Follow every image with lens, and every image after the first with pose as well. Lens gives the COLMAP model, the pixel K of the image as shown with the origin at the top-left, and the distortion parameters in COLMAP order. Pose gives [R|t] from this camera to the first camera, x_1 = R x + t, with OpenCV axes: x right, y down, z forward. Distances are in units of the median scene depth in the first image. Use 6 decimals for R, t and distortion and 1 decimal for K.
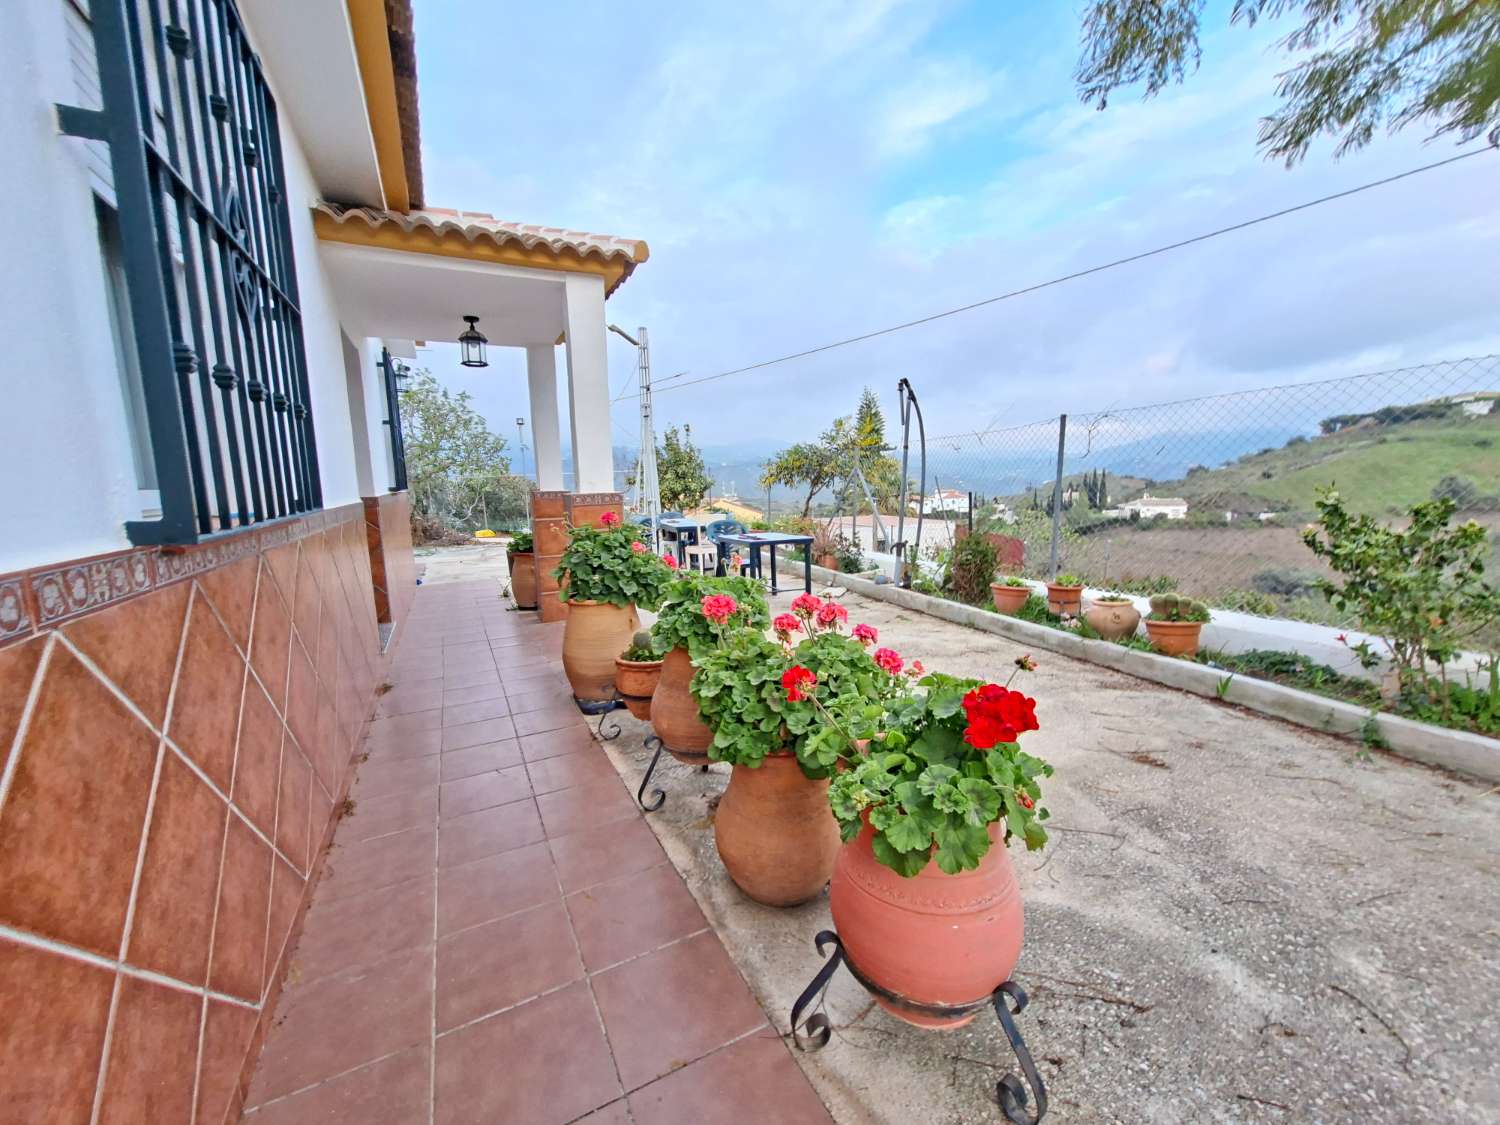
lens RADIAL K [[585.3, 0, 755.7], [0, 585.3, 554.0], [0, 0, 1]] dist [0.001625, -0.001652]
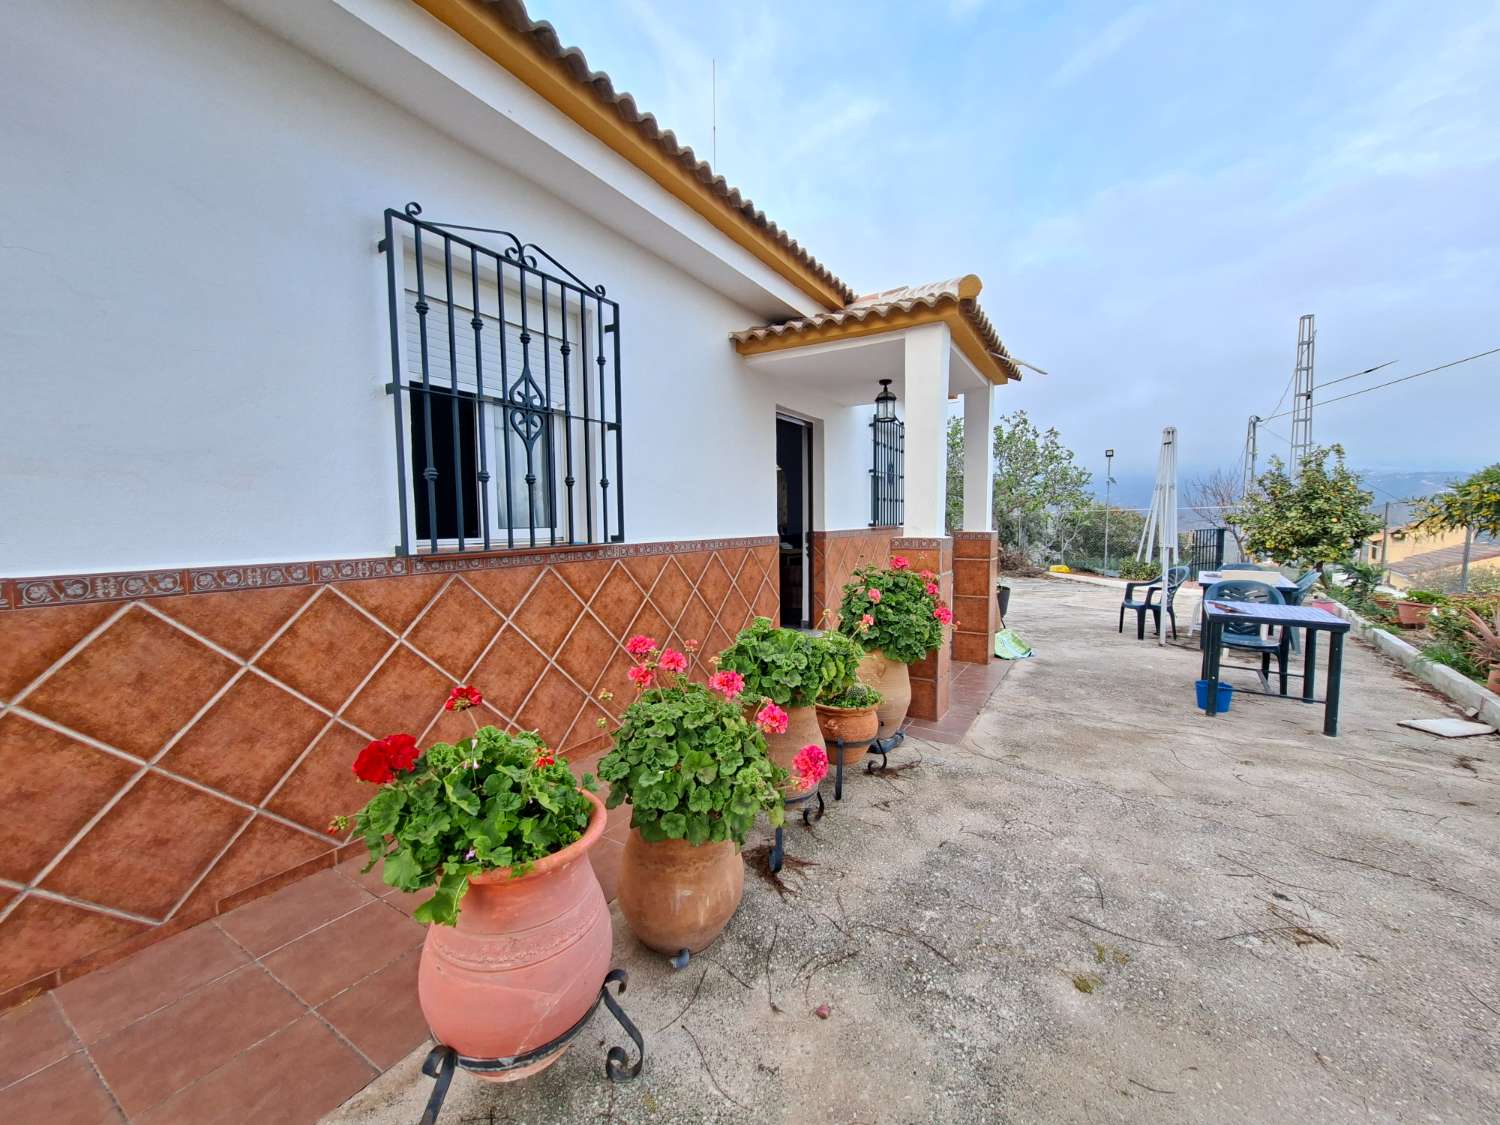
lens RADIAL K [[585.3, 0, 773.0], [0, 585.3, 558.2], [0, 0, 1]] dist [0.001625, -0.001652]
pose [[0.529996, 0.077986, -0.844406, 0.352446], [-0.116631, 0.993003, 0.018506, -0.045417], [0.839941, 0.088676, 0.535383, 0.199438]]
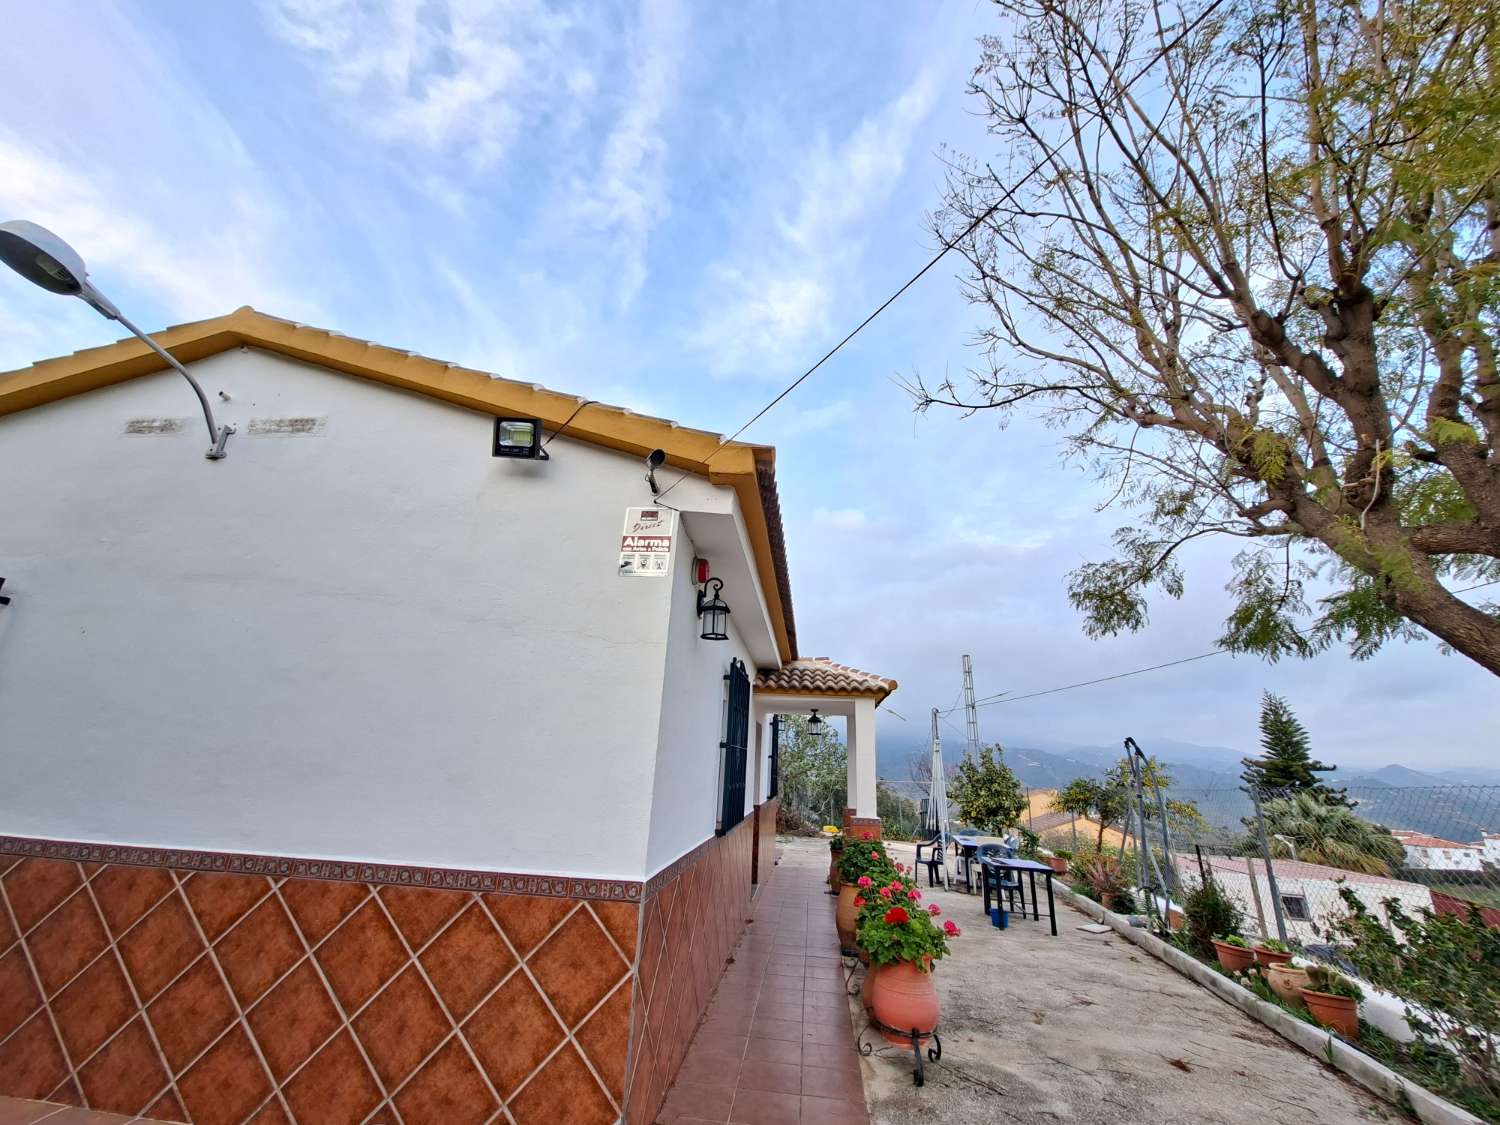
lens RADIAL K [[585.3, 0, 761.7], [0, 585.3, 559.9], [0, 0, 1]] dist [0.001625, -0.001652]
pose [[0.840665, -0.122894, -0.527427, 0.382008], [-0.133989, 0.896433, -0.422439, -0.011315], [0.524718, 0.425799, 0.737134, -0.617554]]
